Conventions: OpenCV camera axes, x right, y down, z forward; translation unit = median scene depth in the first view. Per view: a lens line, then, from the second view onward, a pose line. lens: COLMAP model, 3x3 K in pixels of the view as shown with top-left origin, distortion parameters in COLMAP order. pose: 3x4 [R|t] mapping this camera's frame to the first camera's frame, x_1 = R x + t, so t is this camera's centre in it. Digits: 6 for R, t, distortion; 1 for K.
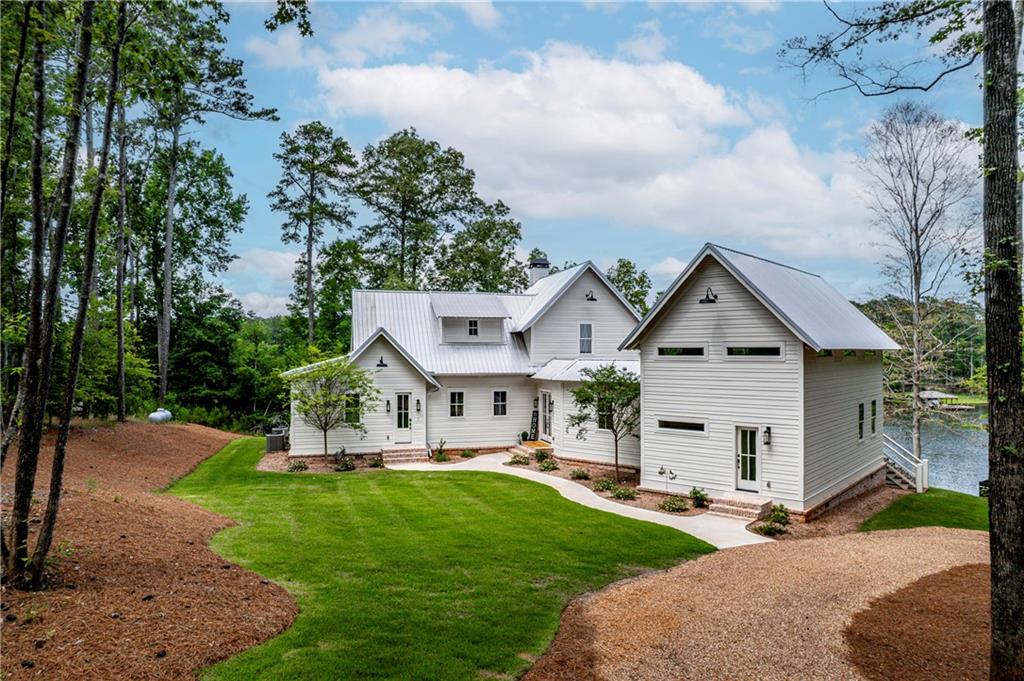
lens RADIAL K [[659.5, 0, 510.3], [0, 659.5, 340.0], [0, 0, 1]] dist [-0.082946, 0.071783]
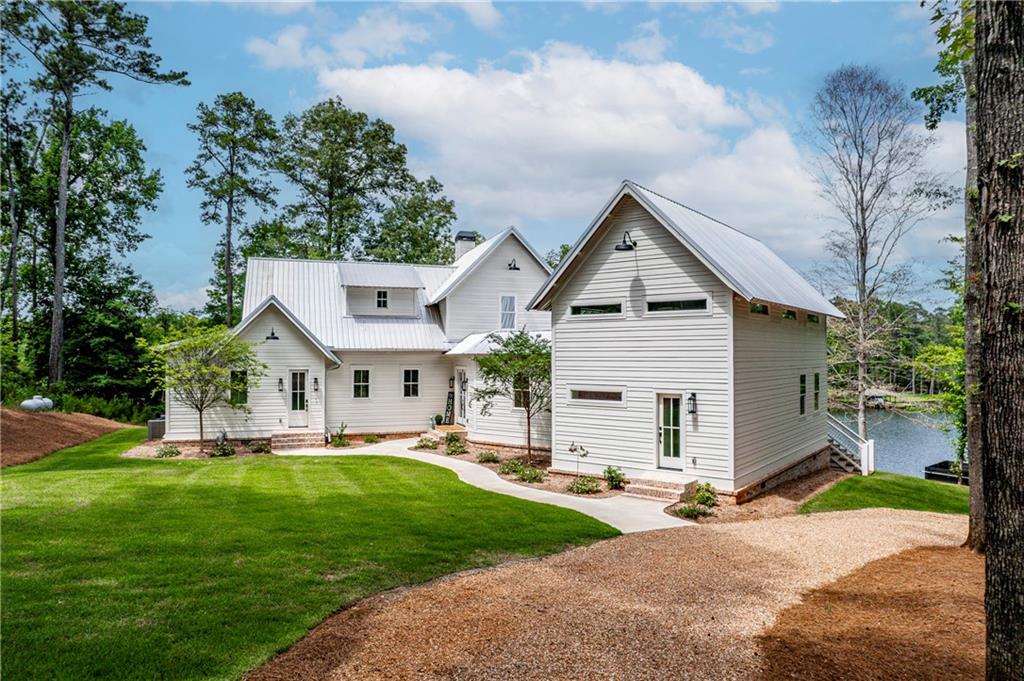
lens RADIAL K [[659.5, 0, 512.0], [0, 659.5, 340.0], [0, 0, 1]] dist [-0.082946, 0.071783]
pose [[0.997855, 0.002154, 0.065425, 0.067535], [-0.001817, 0.999985, -0.005217, 0.045367], [-0.065435, 0.005087, 0.997844, 0.106231]]
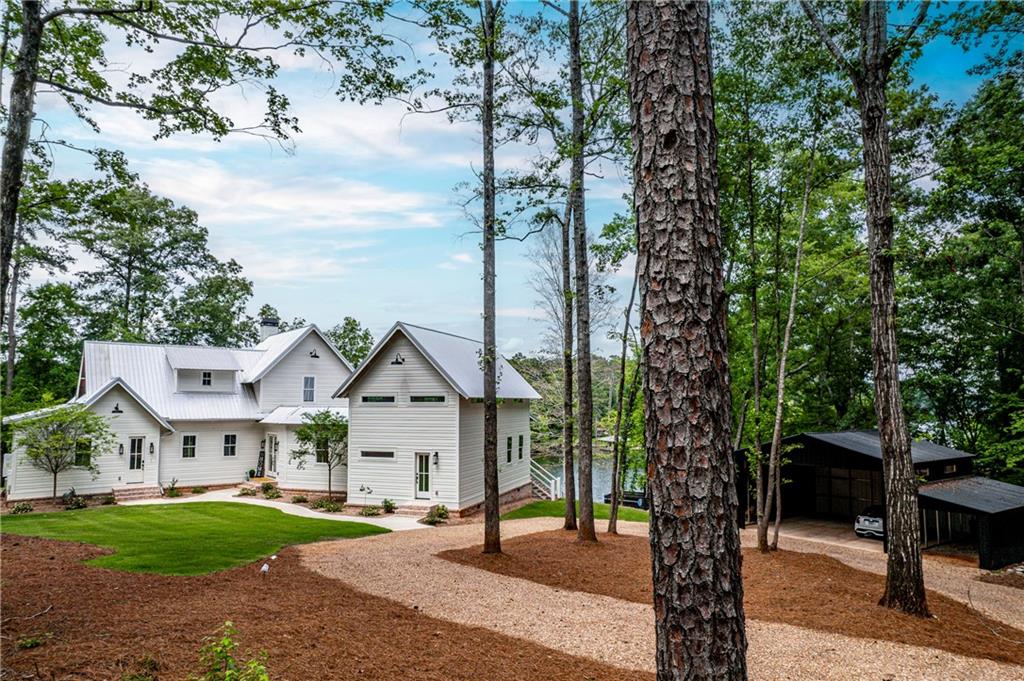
lens RADIAL K [[659.5, 0, 516.1], [0, 659.5, 338.4], [0, 0, 1]] dist [-0.082946, 0.071783]
pose [[0.916635, 0.036461, 0.398058, -0.017605], [-0.004552, 0.996719, -0.080813, 0.000333], [-0.399699, 0.072264, 0.913794, -0.264466]]
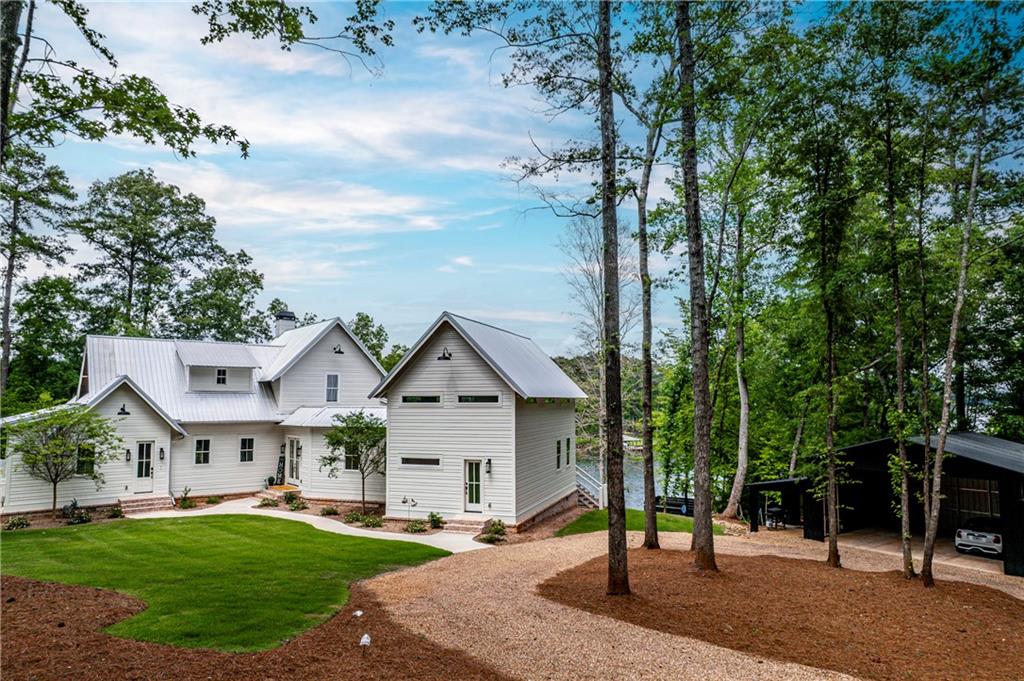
lens RADIAL K [[659.5, 0, 515.6], [0, 659.5, 336.1], [0, 0, 1]] dist [-0.082946, 0.071783]
pose [[0.914916, 0.037135, 0.401933, -0.051426], [-0.003893, 0.996524, -0.083210, 0.001213], [-0.403626, 0.074566, 0.911881, -0.130047]]
